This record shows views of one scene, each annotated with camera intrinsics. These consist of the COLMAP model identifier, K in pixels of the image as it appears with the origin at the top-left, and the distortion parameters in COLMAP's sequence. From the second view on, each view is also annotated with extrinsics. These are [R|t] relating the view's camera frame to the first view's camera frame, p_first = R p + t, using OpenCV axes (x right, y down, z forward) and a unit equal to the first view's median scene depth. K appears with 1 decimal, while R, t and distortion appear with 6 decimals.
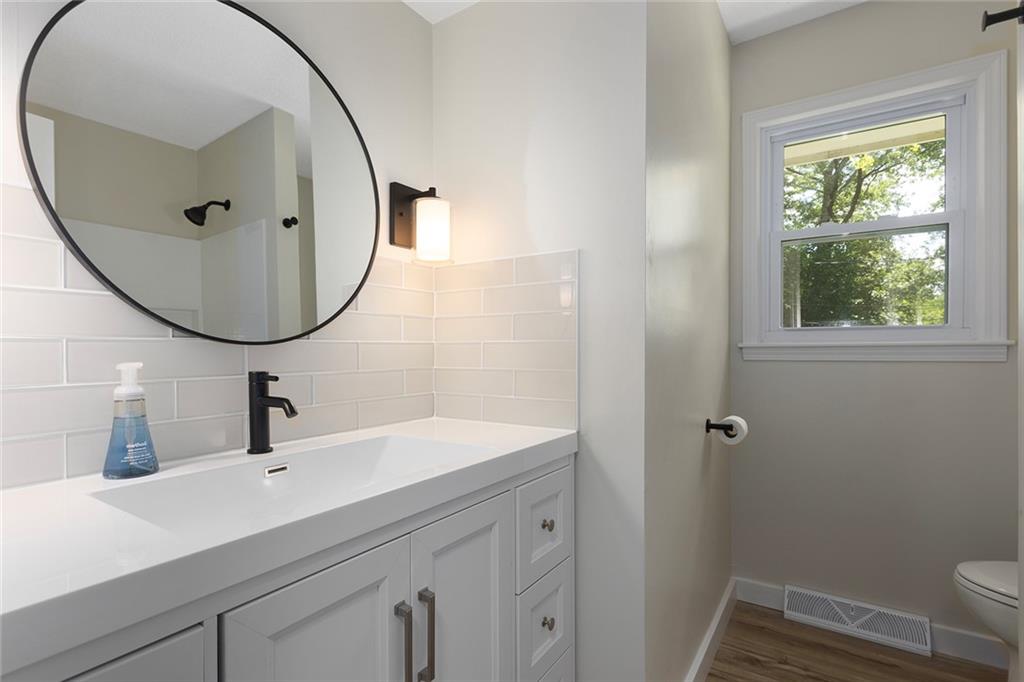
lens RADIAL K [[491.3, 0, 509.3], [0, 491.3, 353.6], [0, 0, 1]] dist [-0.001680, 0.000686]
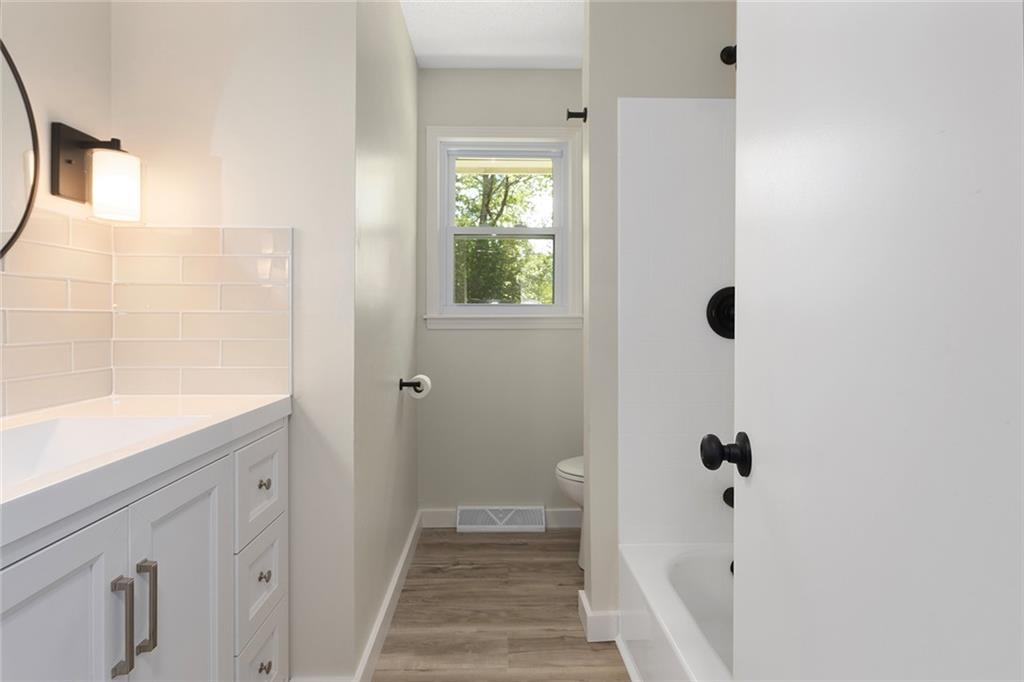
lens RADIAL K [[492.8, 0, 506.3], [0, 492.8, 334.2], [0, 0, 1]] dist [-0.001400, 0.000403]
pose [[0.815945, -0.011178, 0.578021, -0.082090], [-0.000840, 0.999789, 0.020520, 0.000481], [-0.578128, -0.017229, 0.815764, -0.129124]]
